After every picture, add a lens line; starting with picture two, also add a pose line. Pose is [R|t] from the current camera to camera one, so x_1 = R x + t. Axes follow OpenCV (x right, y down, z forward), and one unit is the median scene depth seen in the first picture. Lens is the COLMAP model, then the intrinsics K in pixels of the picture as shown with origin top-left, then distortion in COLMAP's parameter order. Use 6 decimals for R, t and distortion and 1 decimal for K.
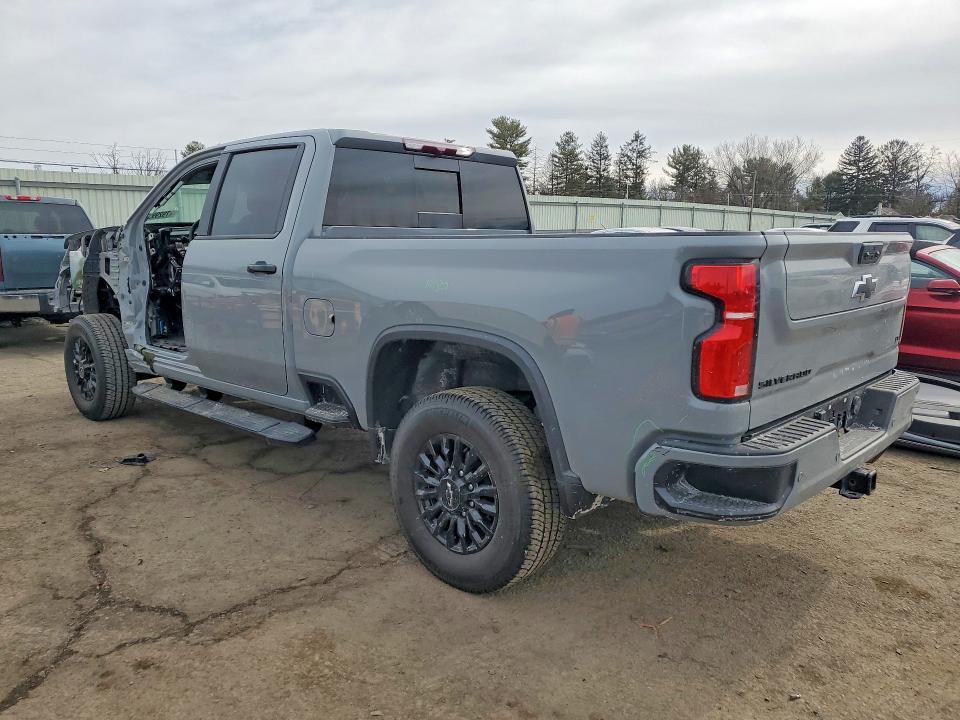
lens RADIAL K [[759.4, 0, 480.4], [0, 759.4, 368.8], [0, 0, 1]] dist [-0.004311, 0.019730]
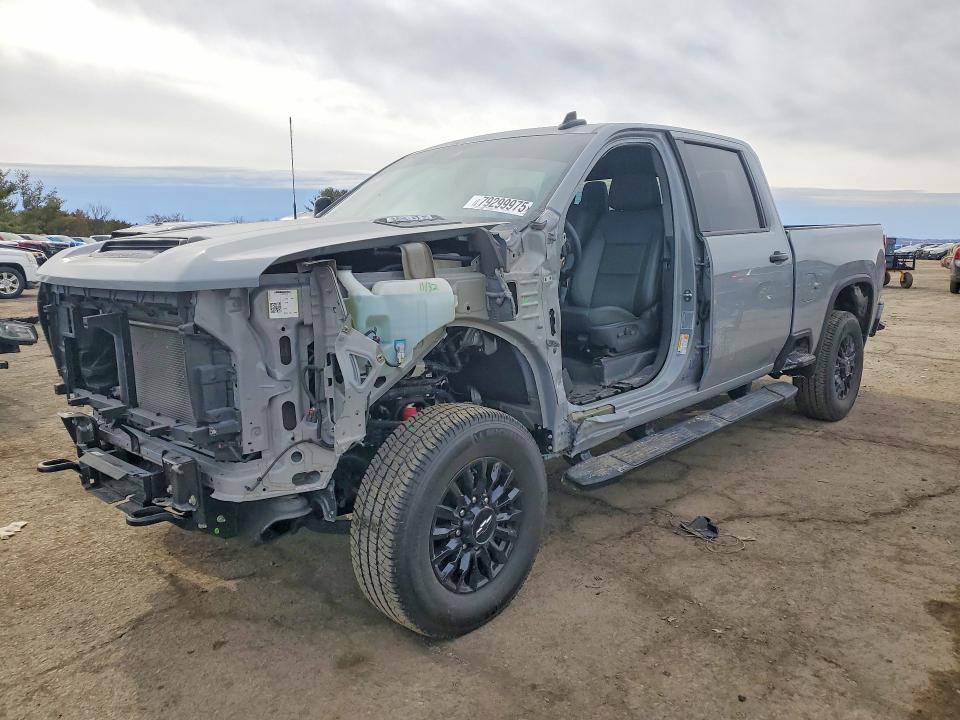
lens RADIAL K [[759.4, 0, 479.2], [0, 759.4, 358.9], [0, 0, 1]] dist [-0.004311, 0.019730]
pose [[-0.017211, -0.174252, 0.984551, -1.370541], [0.190002, 0.966184, 0.174323, -0.255948], [-0.981633, 0.190067, 0.016479, 1.379179]]
